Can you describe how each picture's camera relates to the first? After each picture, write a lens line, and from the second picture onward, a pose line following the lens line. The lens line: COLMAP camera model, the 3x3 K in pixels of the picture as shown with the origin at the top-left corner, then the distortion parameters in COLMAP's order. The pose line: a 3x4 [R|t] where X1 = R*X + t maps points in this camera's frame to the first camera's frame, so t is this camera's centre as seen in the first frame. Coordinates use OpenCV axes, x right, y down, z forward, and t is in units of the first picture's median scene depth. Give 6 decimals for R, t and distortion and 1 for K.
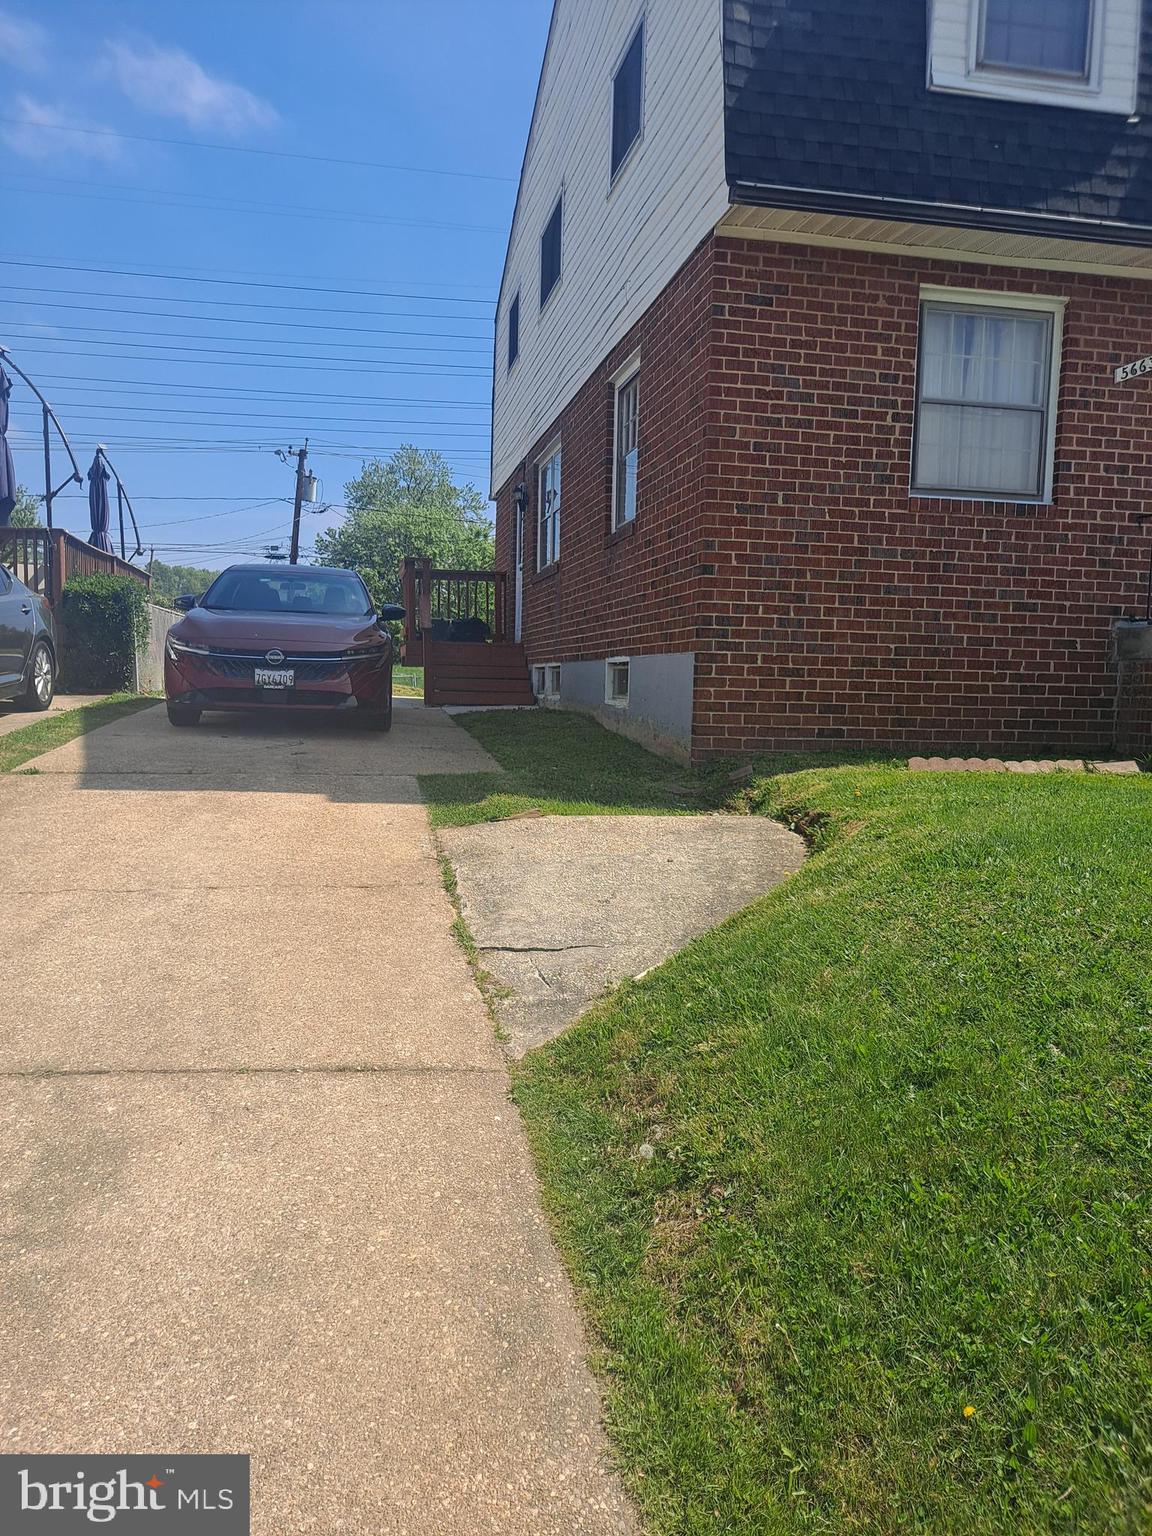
lens RADIAL K [[1140.0, 0, 544.3], [0, 1140.0, 772.8], [0, 0, 1]] dist [0.054087, -0.060824]
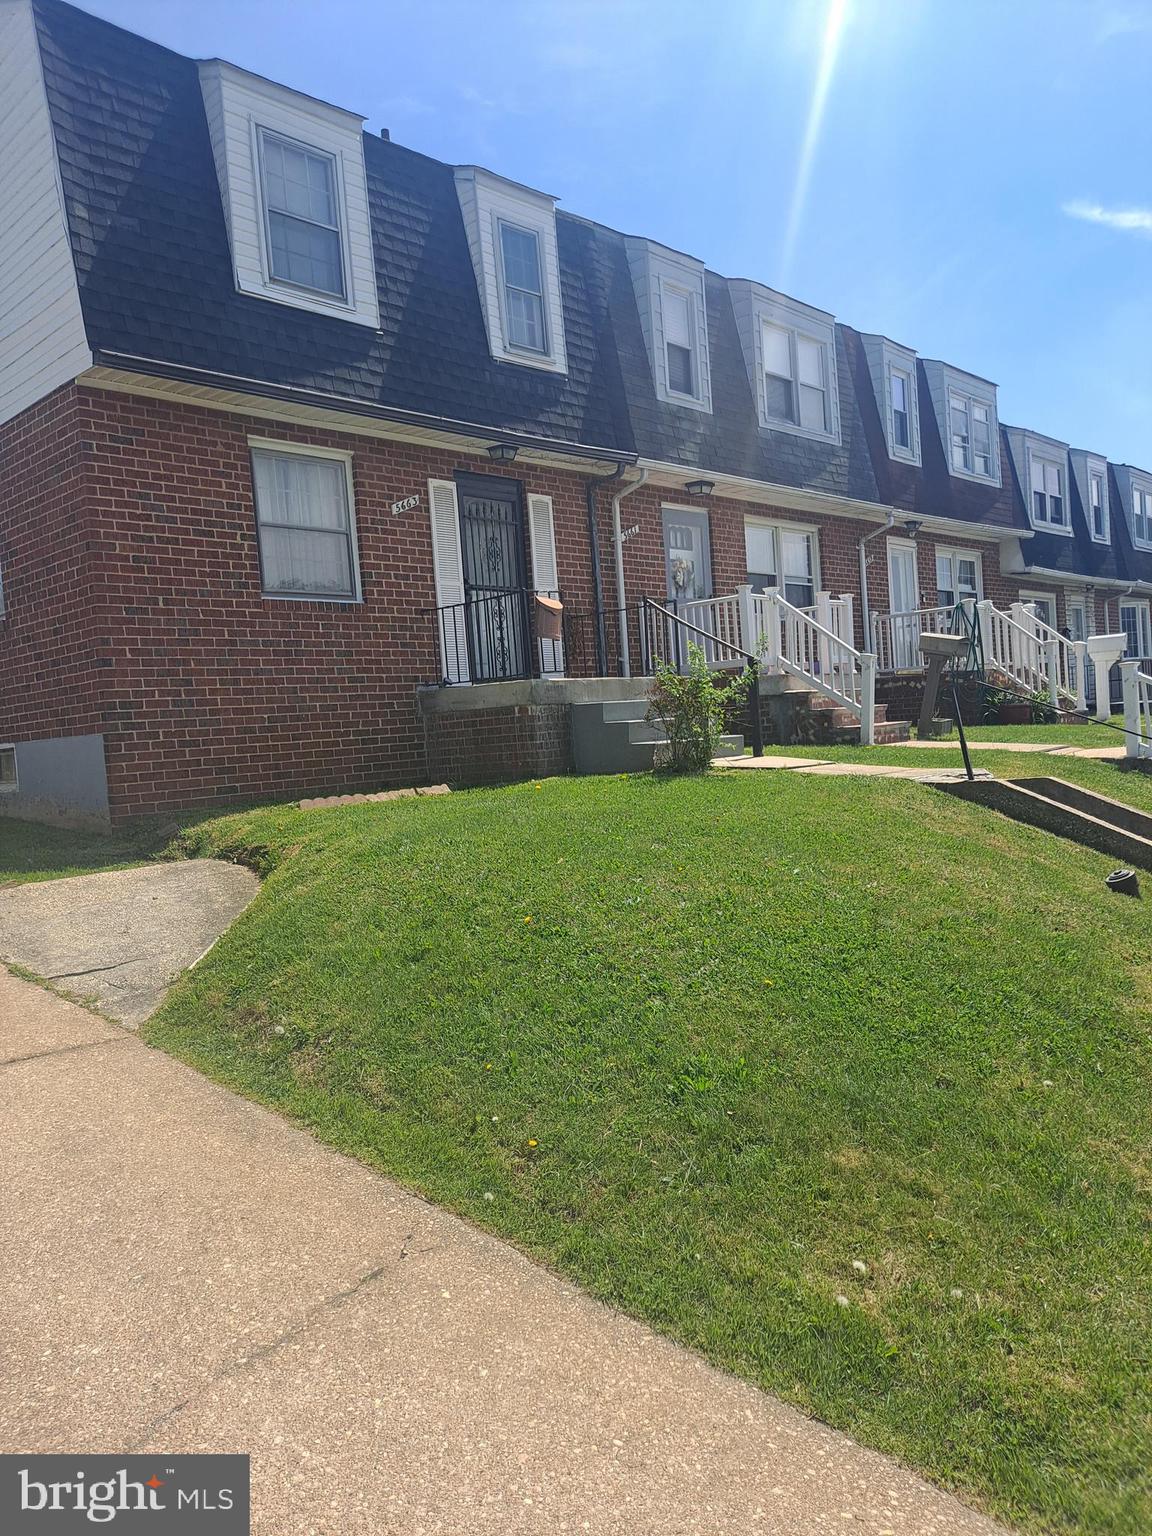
lens RADIAL K [[1140.0, 0, 574.1], [0, 1140.0, 773.8], [0, 0, 1]] dist [0.054087, -0.060824]
pose [[0.803949, -0.105794, 0.585212, -0.171194], [0.138389, 0.990316, -0.011088, 0.013426], [-0.578372, 0.089901, 0.810804, -0.215307]]
